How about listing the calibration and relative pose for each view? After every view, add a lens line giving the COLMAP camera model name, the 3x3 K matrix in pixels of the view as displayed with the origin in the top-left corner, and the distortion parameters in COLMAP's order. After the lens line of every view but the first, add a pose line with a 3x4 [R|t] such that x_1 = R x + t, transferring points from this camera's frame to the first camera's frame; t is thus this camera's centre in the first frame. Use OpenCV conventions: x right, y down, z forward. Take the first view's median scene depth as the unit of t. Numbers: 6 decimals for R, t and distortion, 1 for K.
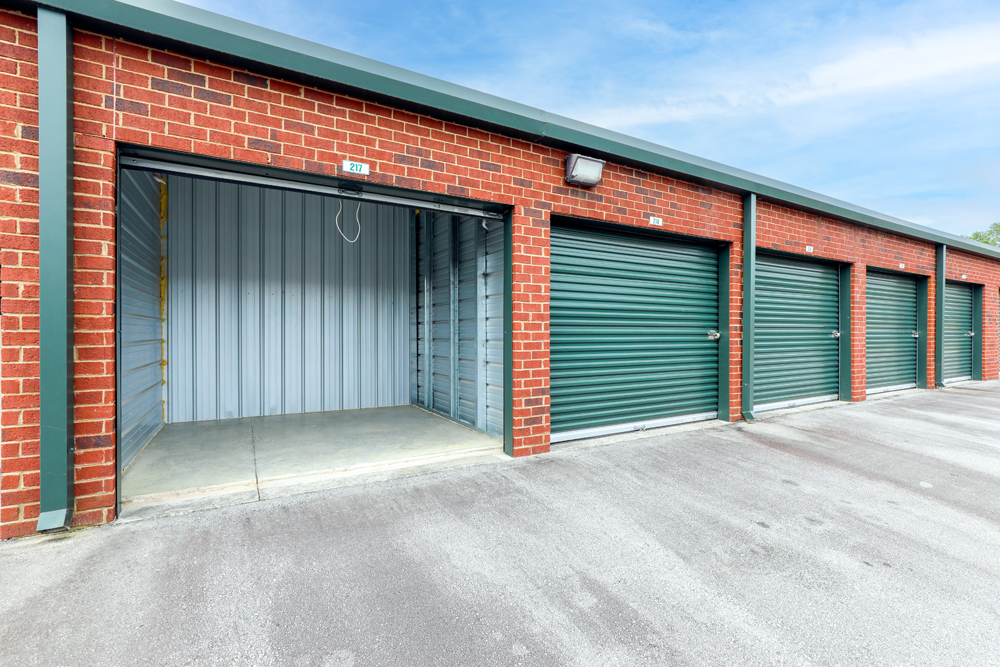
lens RADIAL K [[436.4, 0, 484.0], [0, 436.4, 332.4], [0, 0, 1]] dist [-0.002769, 0.000117]
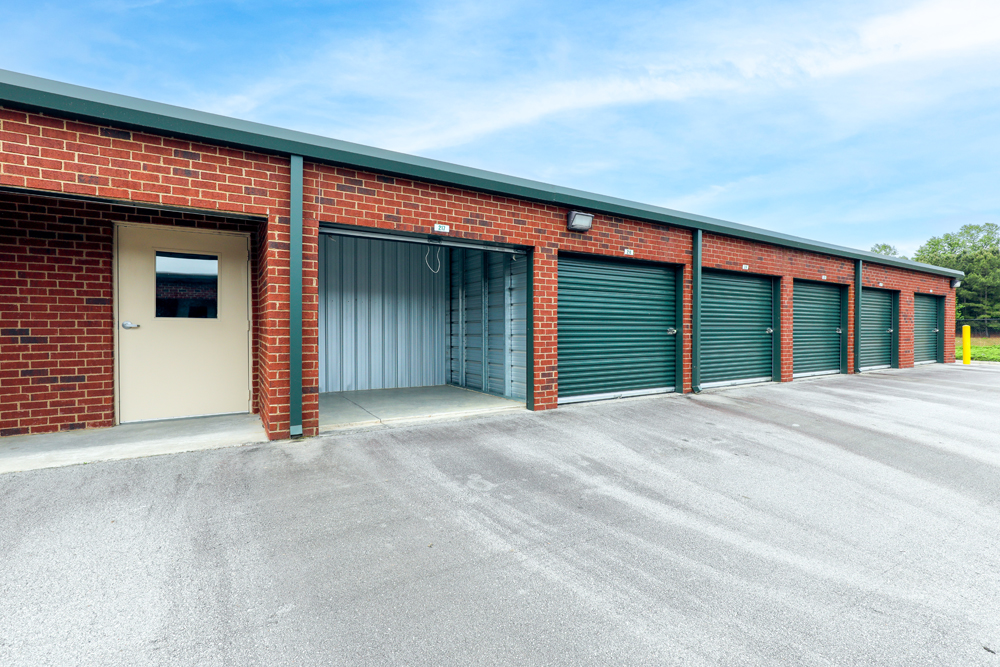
lens RADIAL K [[416.6, 0, 485.6], [0, 416.6, 331.9], [0, 0, 1]] dist [-0.004075, 0.000114]
pose [[0.999865, -0.001436, 0.016343, -0.137311], [0.001382, 0.999993, 0.003338, 0.005104], [-0.016347, -0.003315, 0.999861, -0.494721]]
